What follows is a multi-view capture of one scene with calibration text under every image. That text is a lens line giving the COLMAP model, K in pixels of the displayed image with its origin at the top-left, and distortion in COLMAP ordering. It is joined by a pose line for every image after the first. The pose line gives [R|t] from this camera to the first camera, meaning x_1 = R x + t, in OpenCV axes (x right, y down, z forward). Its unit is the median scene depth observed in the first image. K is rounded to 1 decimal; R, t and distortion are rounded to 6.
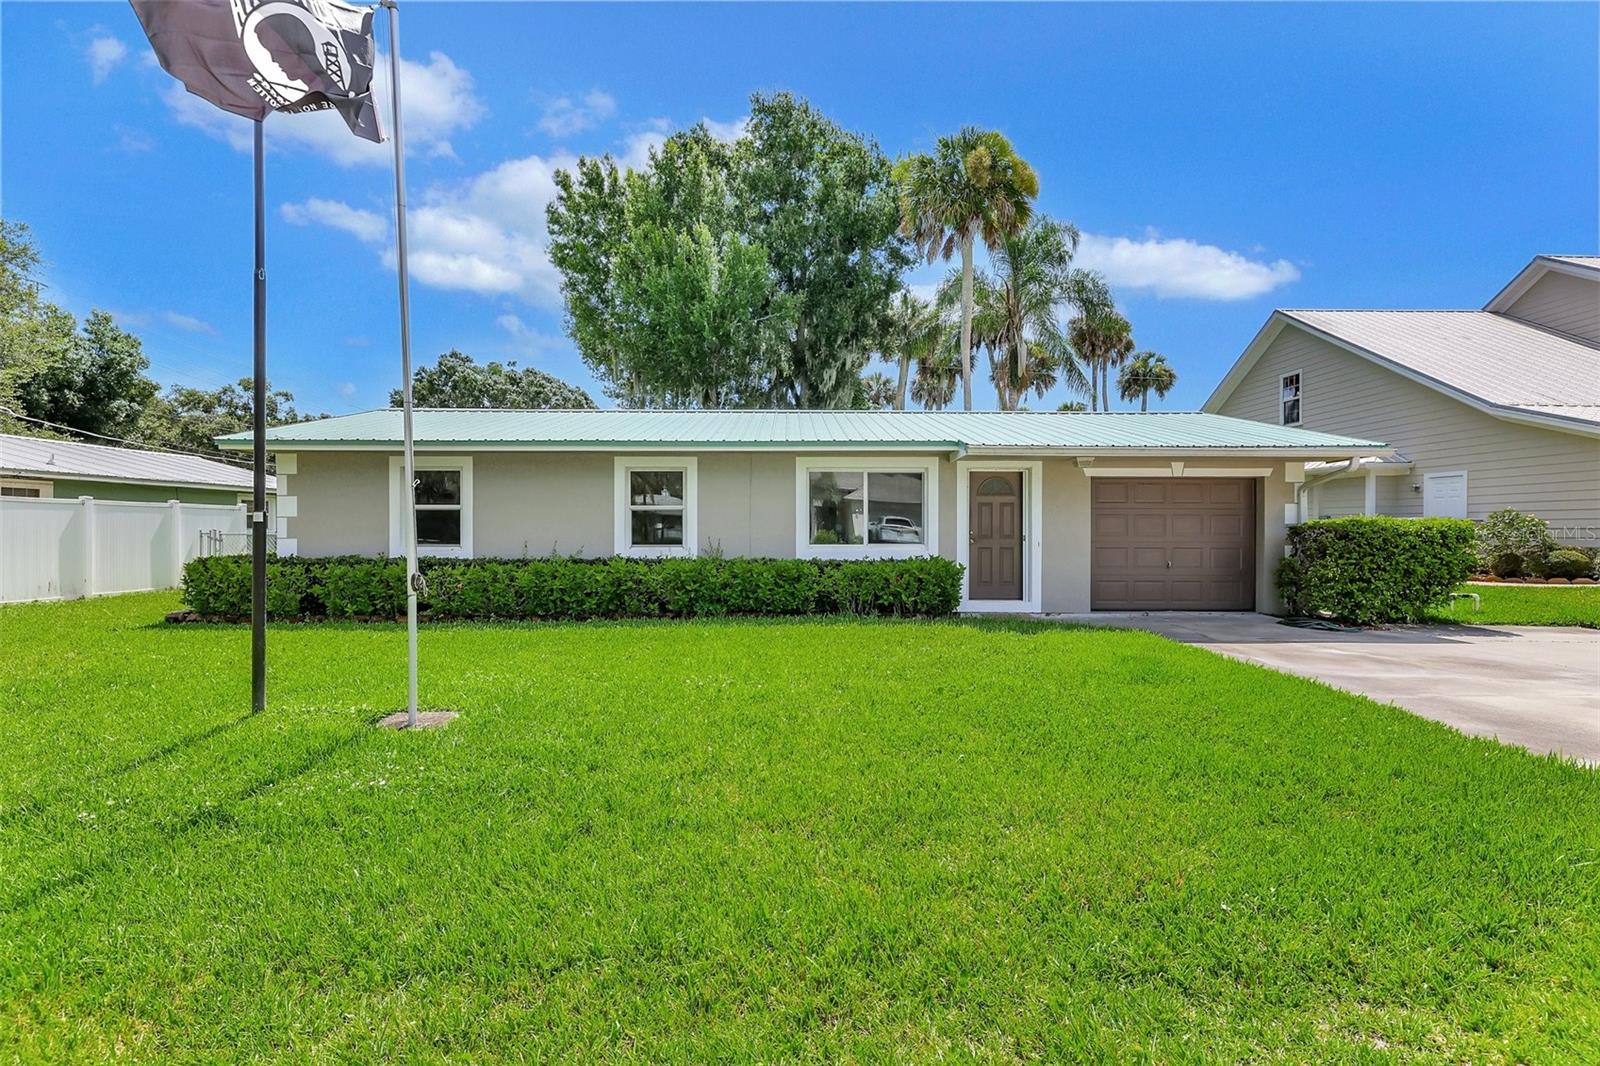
lens RADIAL K [[765.5, 0, 800.0], [0, 765.5, 533.0], [0, 0, 1]] dist [0.004247, 0.000387]
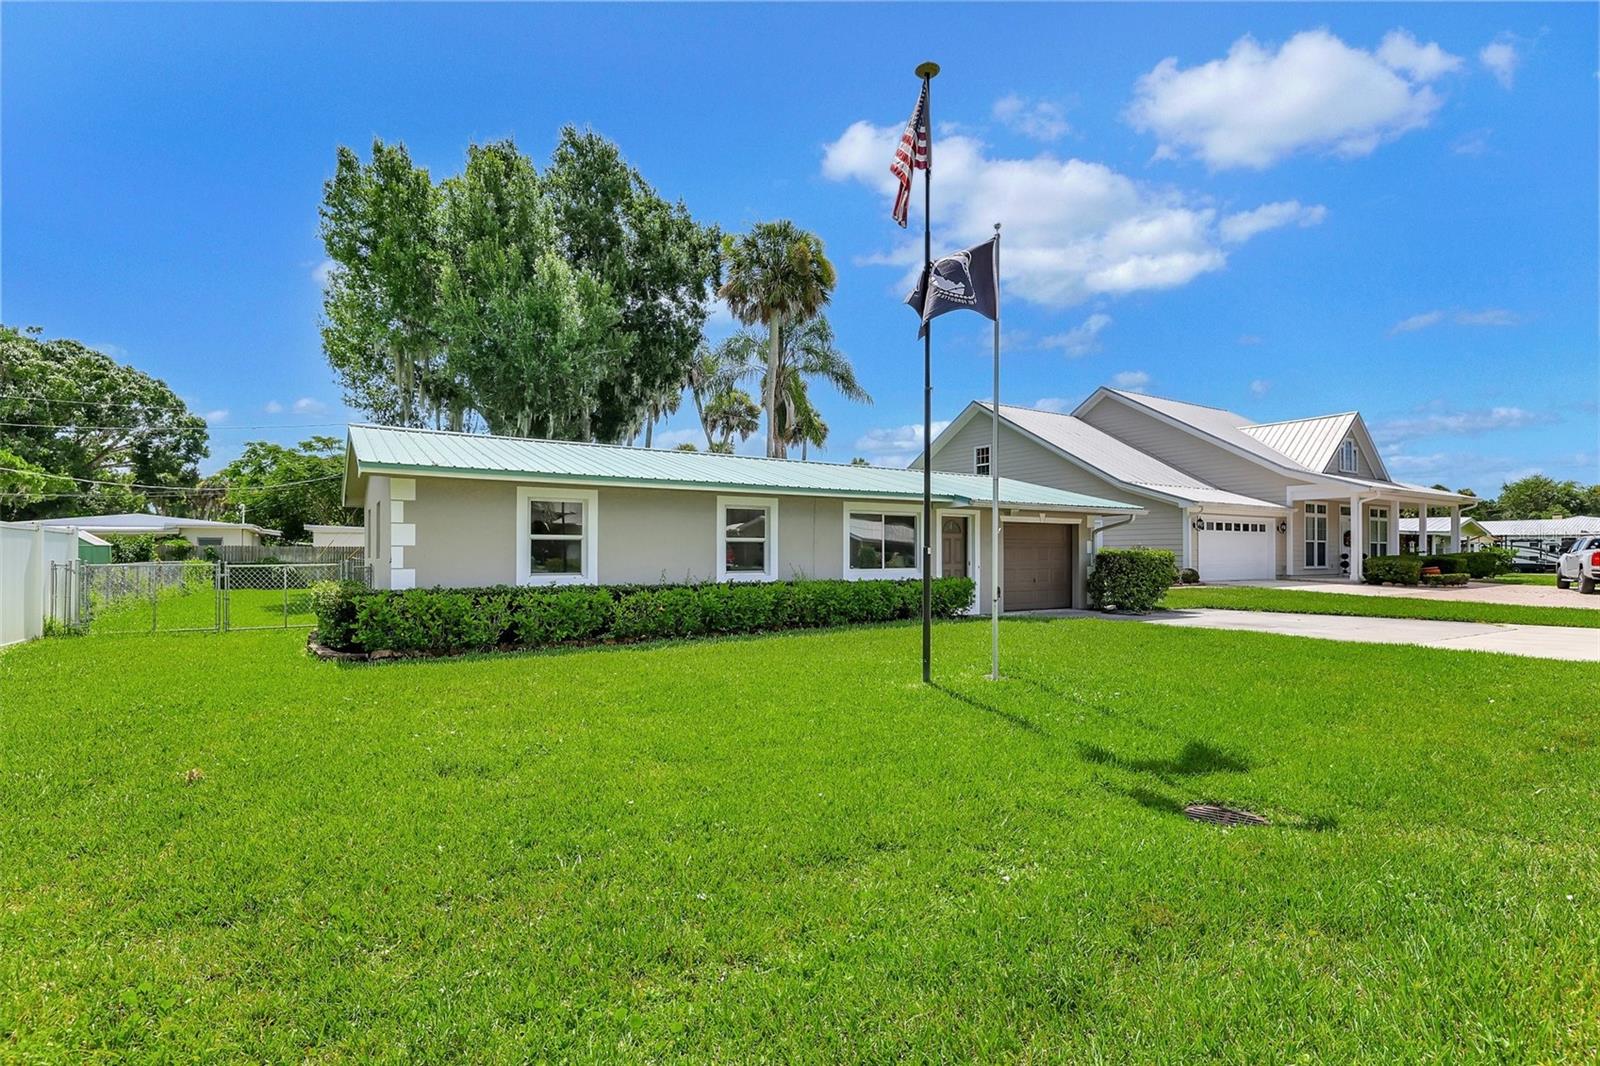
lens RADIAL K [[785.8, 0, 800.6], [0, 785.8, 550.9], [0, 0, 1]] dist [-0.000820, -0.000091]
pose [[0.844889, 0.001522, 0.534940, -0.764492], [0.004463, 0.999941, -0.009896, -0.003413], [-0.534923, 0.010748, 0.844832, -0.080239]]
